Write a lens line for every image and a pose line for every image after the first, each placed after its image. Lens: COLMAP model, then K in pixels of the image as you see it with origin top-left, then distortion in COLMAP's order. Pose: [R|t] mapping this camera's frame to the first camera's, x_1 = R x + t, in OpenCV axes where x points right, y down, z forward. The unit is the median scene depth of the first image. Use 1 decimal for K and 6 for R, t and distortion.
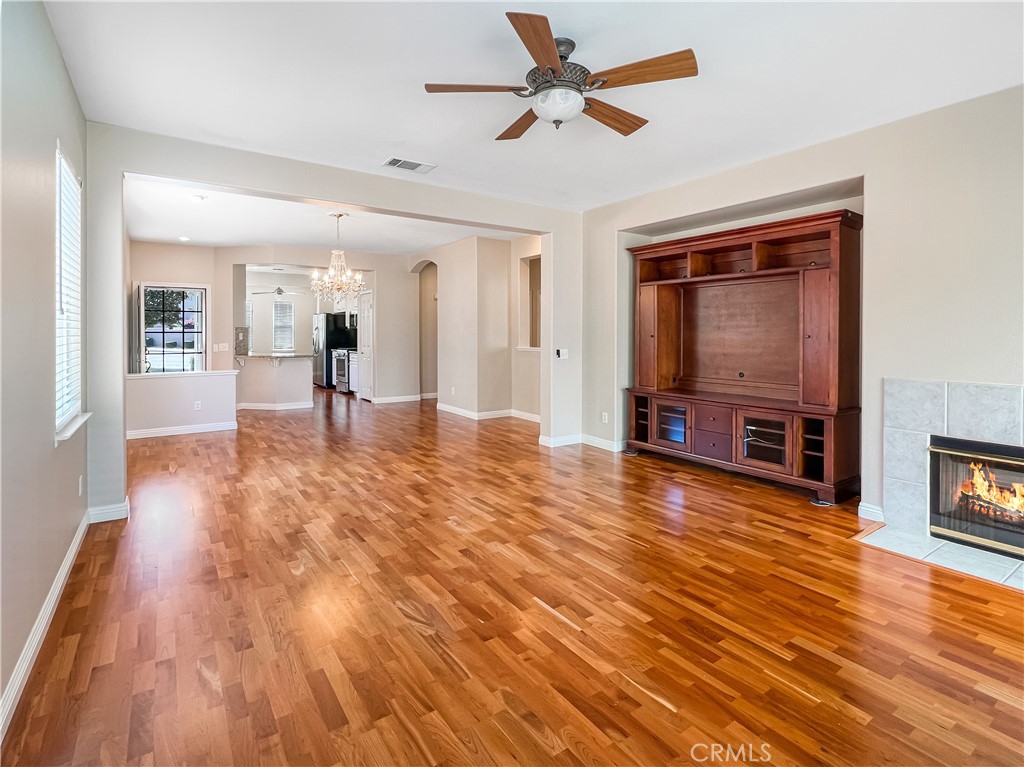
lens RADIAL K [[495.6, 0, 511.5], [0, 495.6, 377.5], [0, 0, 1]] dist [-0.020873, 0.000076]
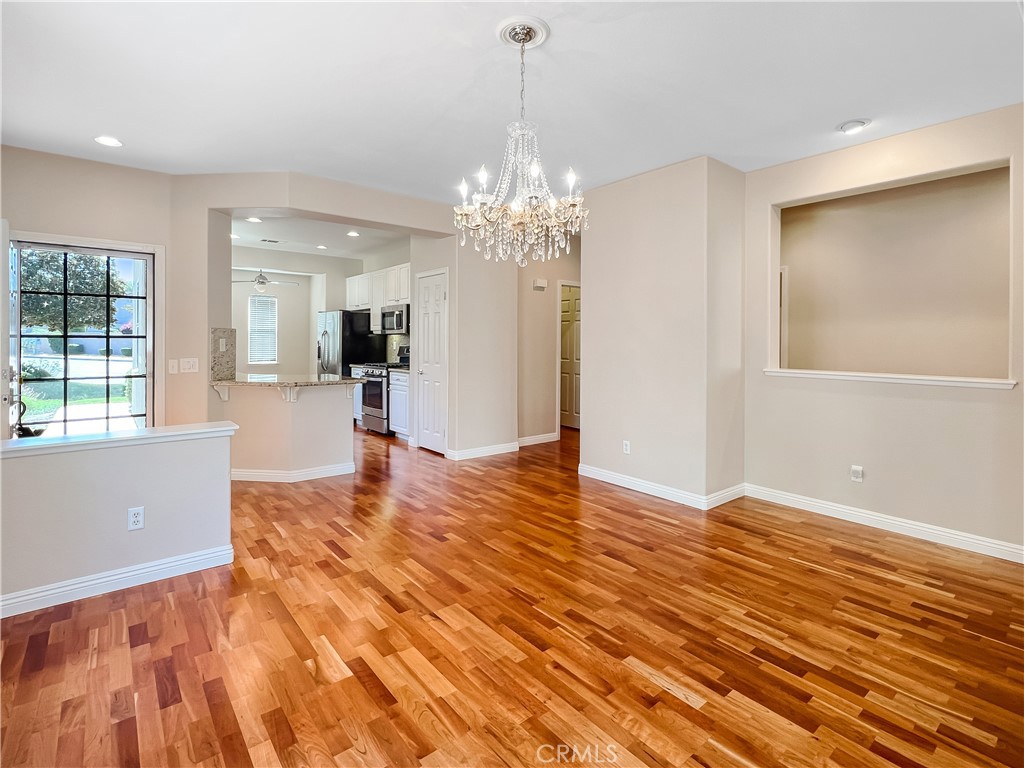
lens RADIAL K [[495.6, 0, 509.4], [0, 495.6, 379.3], [0, 0, 1]] dist [-0.020873, 0.000076]
pose [[0.997023, 0.000386, 0.077108, -0.240059], [0.000604, 0.999918, -0.012814, -0.033838], [-0.077107, 0.012822, 0.996940, 0.381146]]
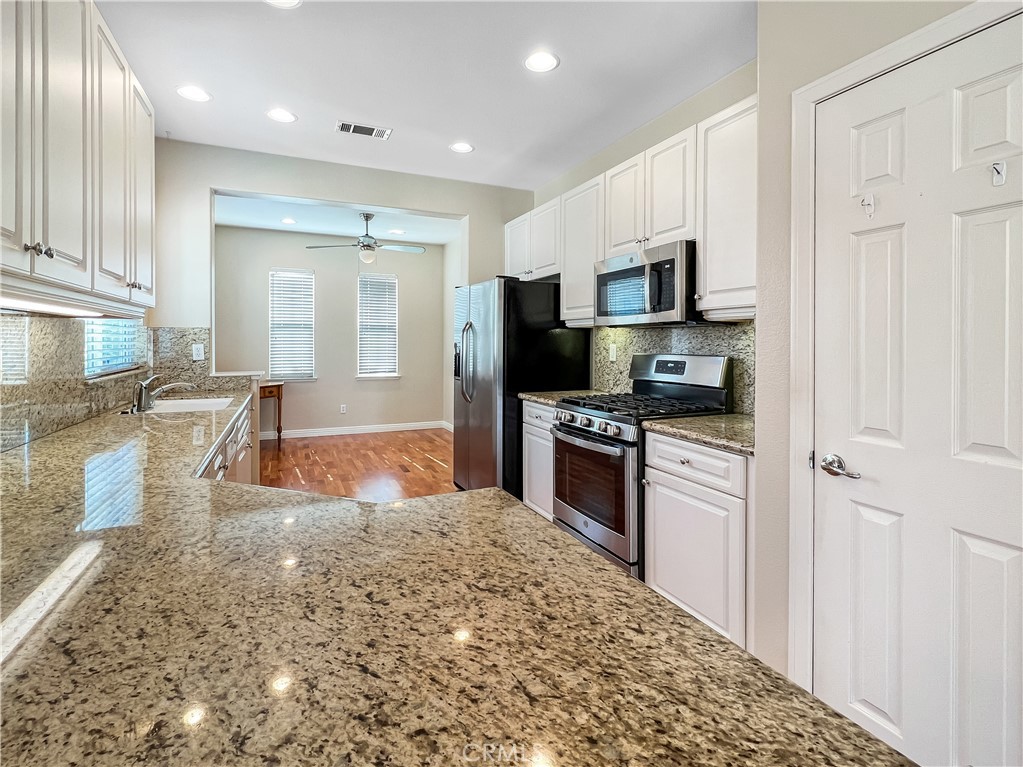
lens RADIAL K [[495.1, 0, 515.0], [0, 495.1, 389.4], [0, 0, 1]] dist [-0.020873, 0.000076]
pose [[0.984914, 0.010324, -0.172738, -0.373793], [-0.008058, 0.999872, 0.013818, -0.076271], [0.172858, -0.012218, 0.984871, 0.828158]]
